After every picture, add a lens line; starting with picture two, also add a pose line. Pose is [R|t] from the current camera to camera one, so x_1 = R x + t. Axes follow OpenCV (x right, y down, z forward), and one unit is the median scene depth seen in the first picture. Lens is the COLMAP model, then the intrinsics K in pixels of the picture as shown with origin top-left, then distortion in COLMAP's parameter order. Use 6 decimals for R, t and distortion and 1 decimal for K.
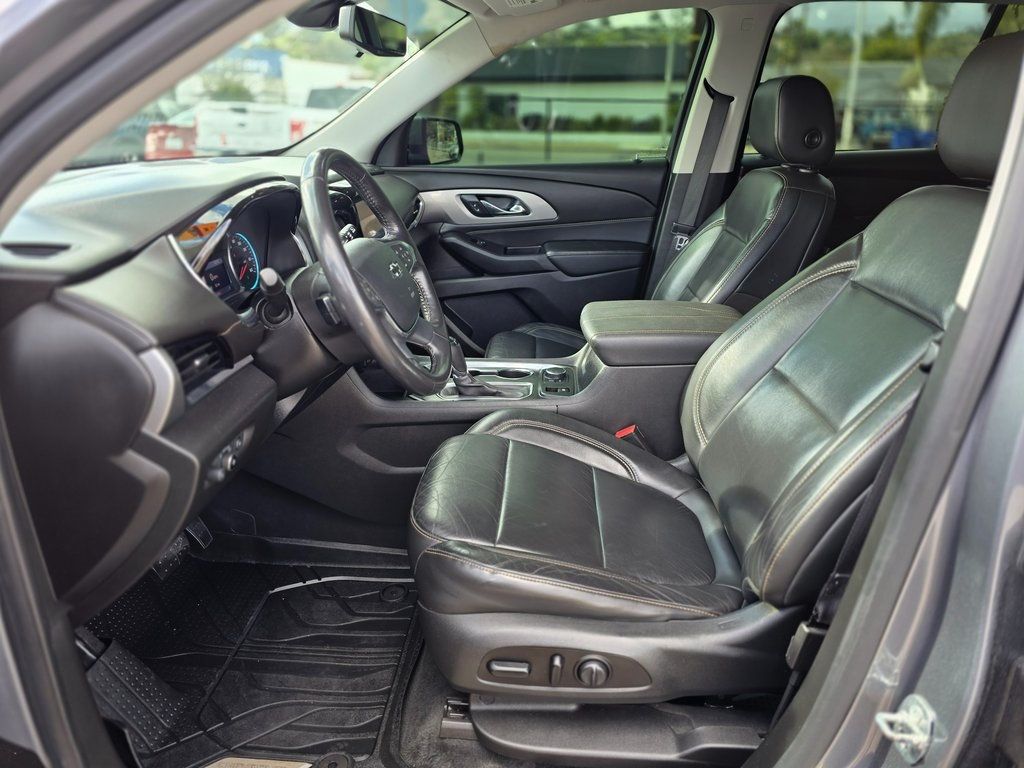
lens RADIAL K [[682.5, 0, 512.0], [0, 682.5, 384.0], [0, 0, 1]] dist [0.055910, -0.058509]
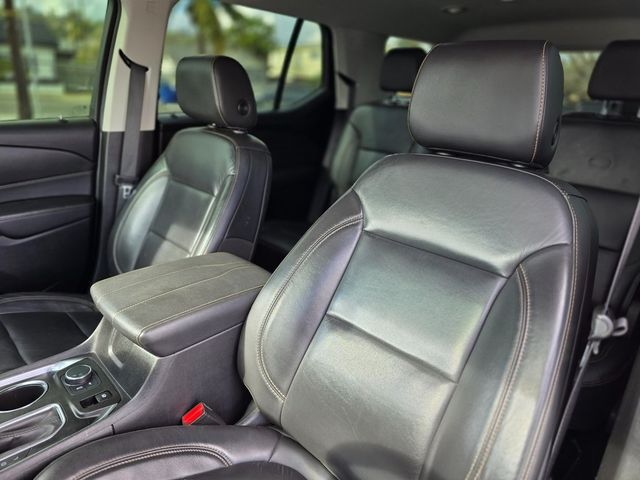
lens RADIAL K [[426.5, 0, 320.0], [0, 426.5, 240.0], [0, 0, 1]] dist [0.055910, -0.058509]
pose [[0.675899, -0.216357, 0.704521, -0.060886], [0.222189, 0.971281, 0.085117, -0.125250], [-0.702704, 0.099006, 0.704560, 0.299197]]
